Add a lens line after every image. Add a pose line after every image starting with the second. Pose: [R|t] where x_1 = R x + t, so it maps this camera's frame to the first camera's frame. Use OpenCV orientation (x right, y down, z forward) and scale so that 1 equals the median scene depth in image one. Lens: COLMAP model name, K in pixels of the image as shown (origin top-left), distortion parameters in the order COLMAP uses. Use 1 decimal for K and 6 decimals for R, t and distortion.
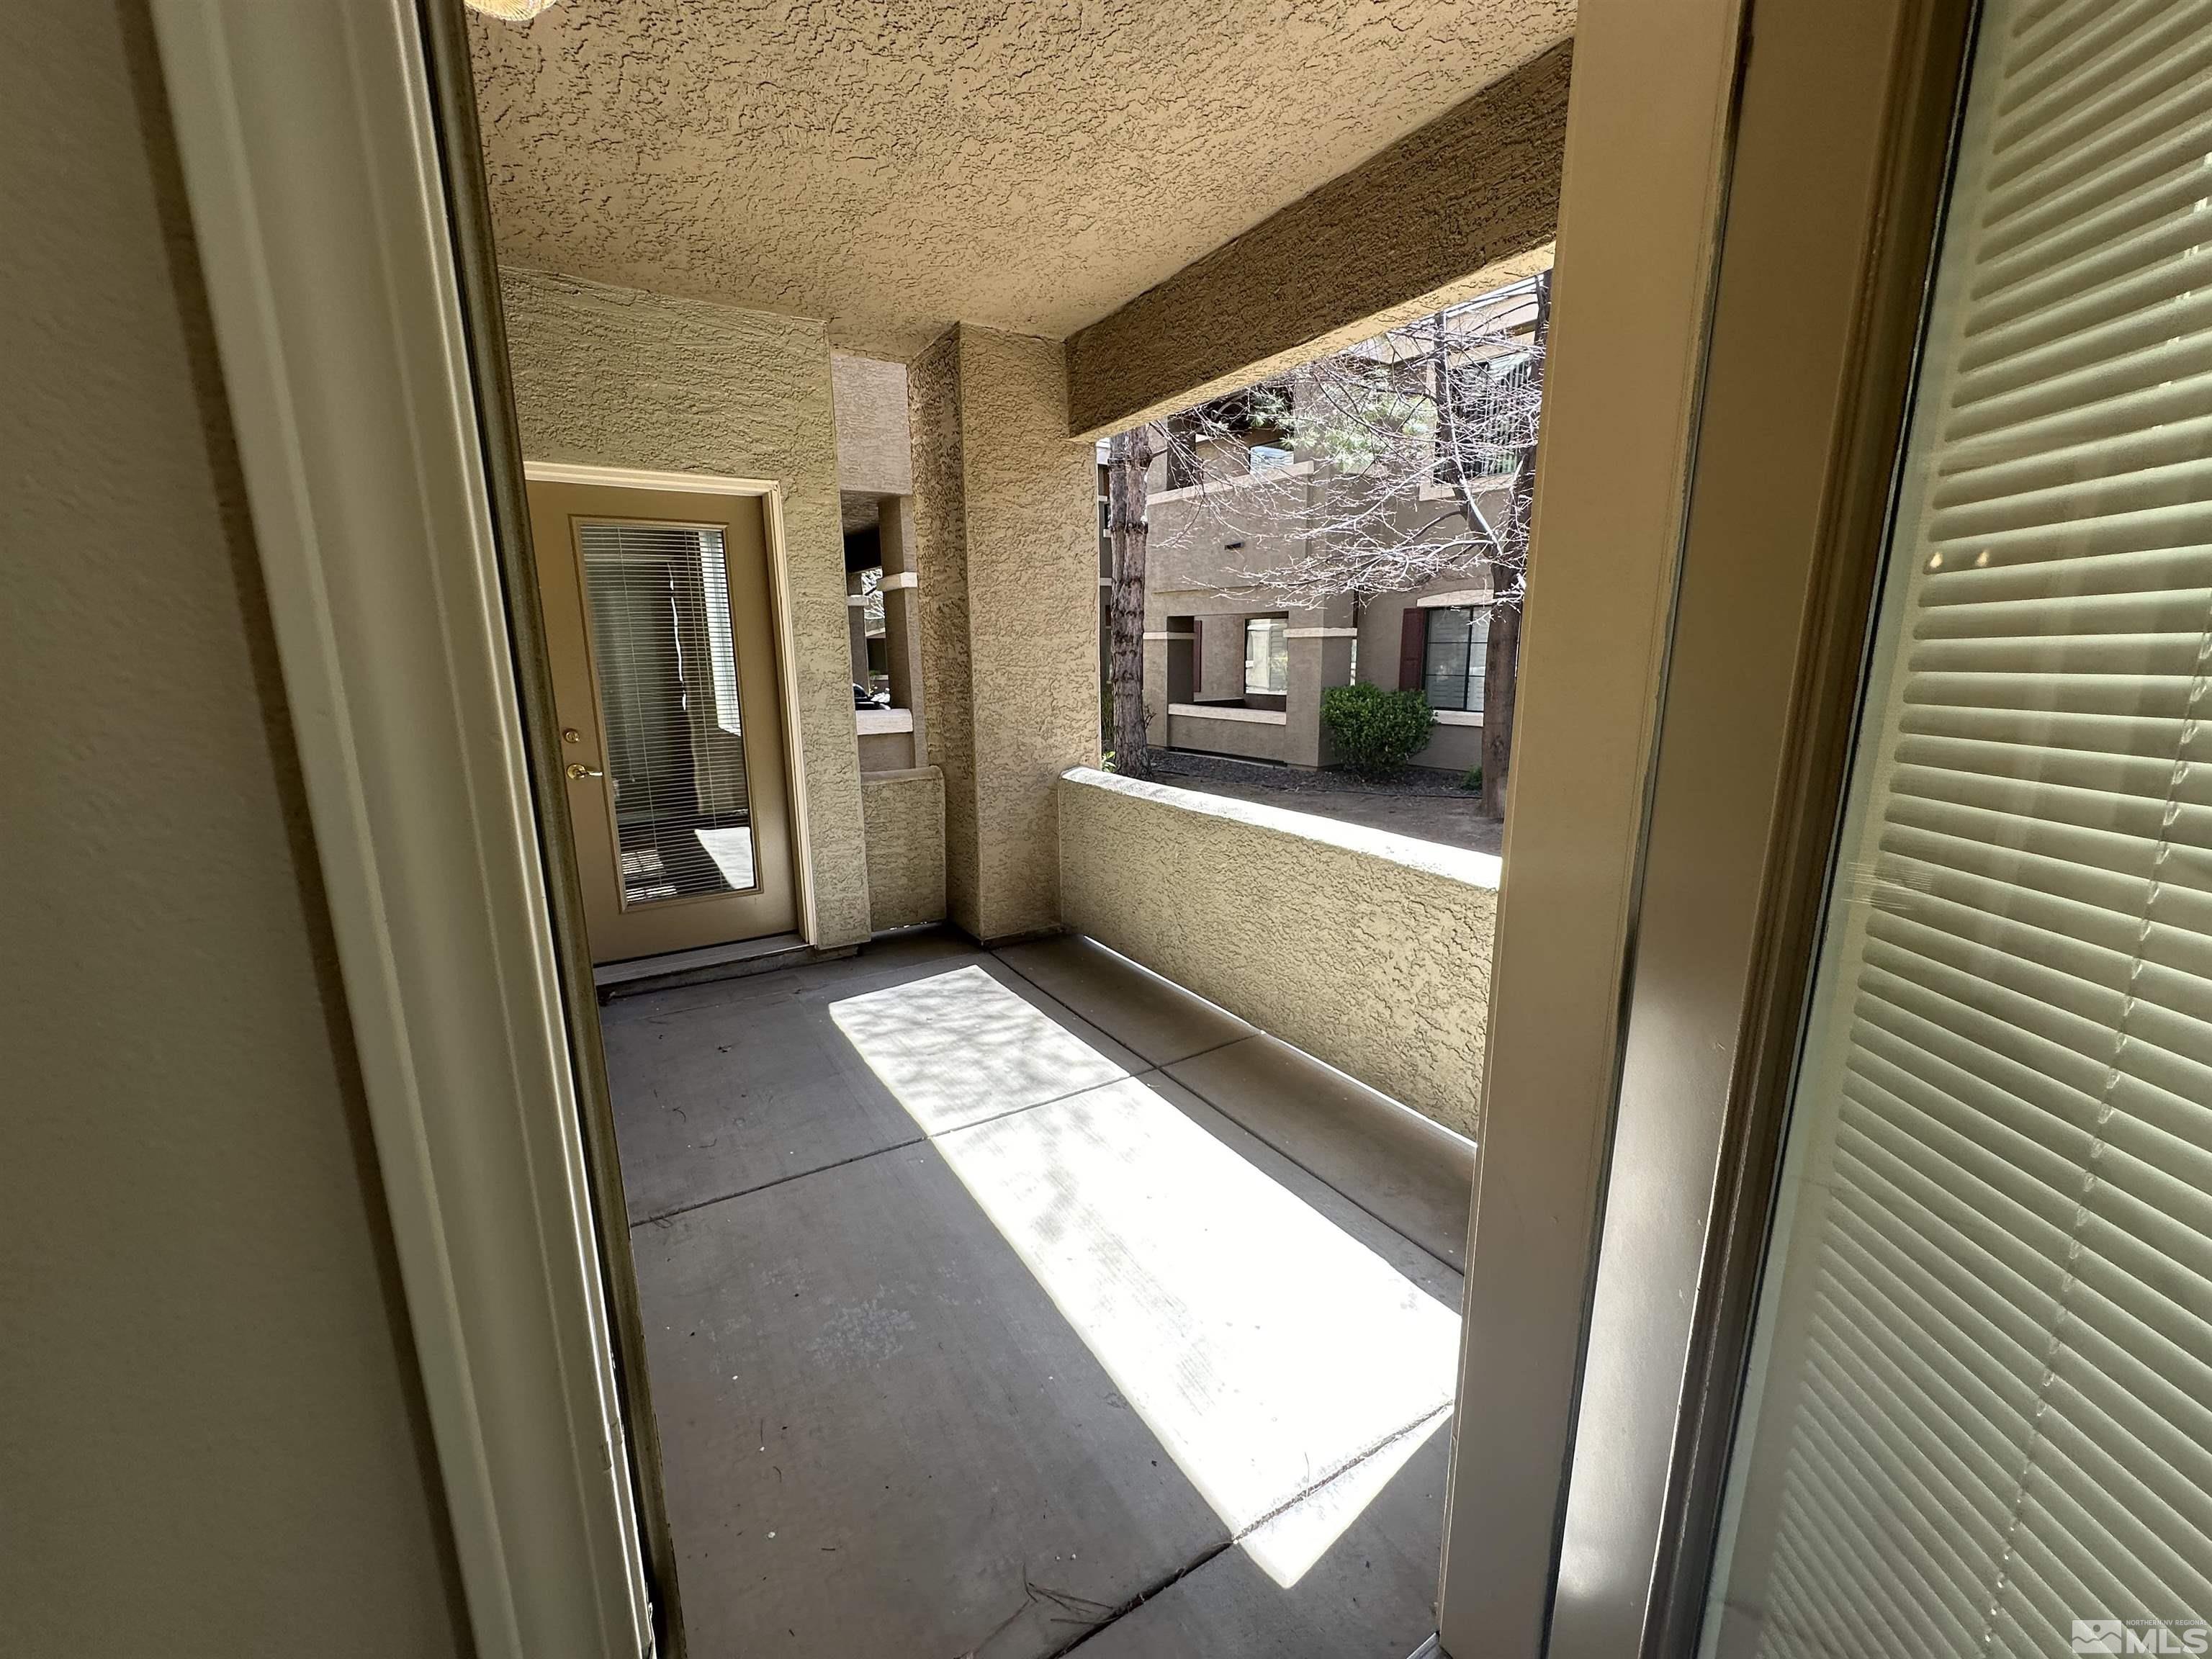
lens RADIAL K [[876.1, 0, 1109.5], [0, 876.1, 835.1], [0, 0, 1]] dist [-0.001121, 0.000298]
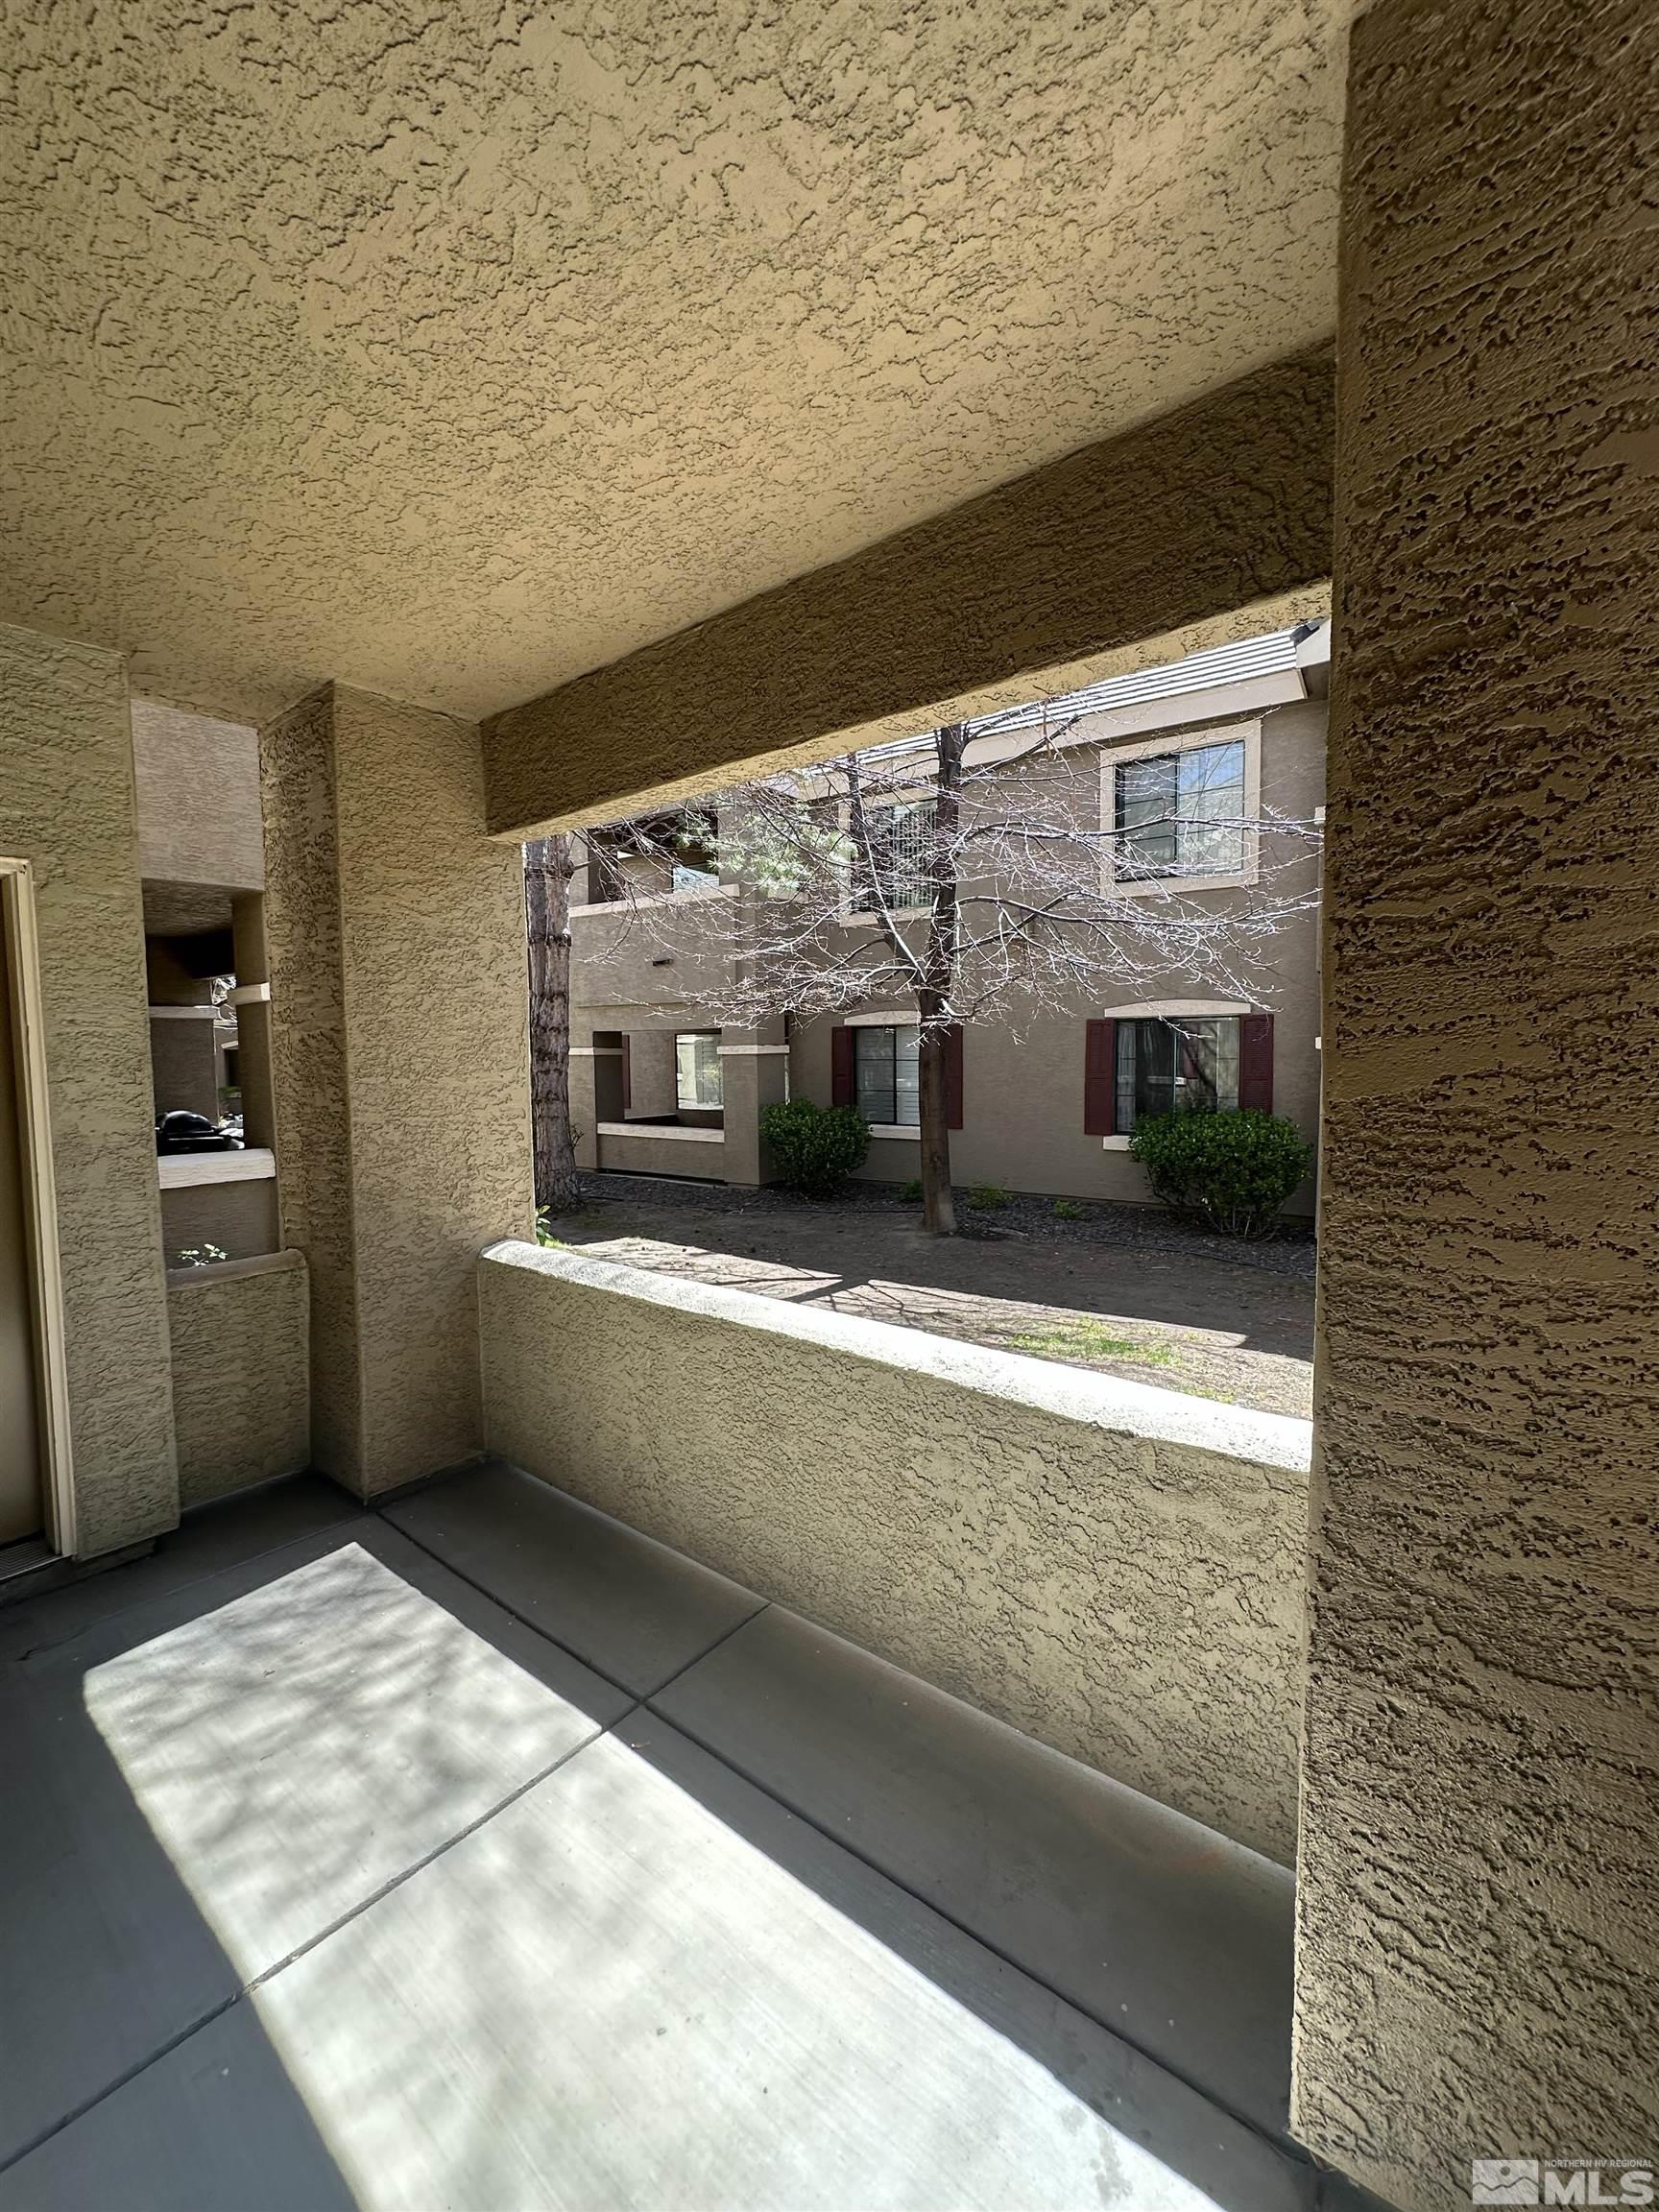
lens RADIAL K [[876.1, 0, 825.1], [0, 876.1, 1109.1], [0, 0, 1]] dist [-0.001121, 0.000298]
pose [[0.945923, -0.020235, 0.323760, -0.020373], [0.068378, 0.988066, -0.138025, -0.083181], [-0.317103, 0.152699, 0.936018, 0.212895]]
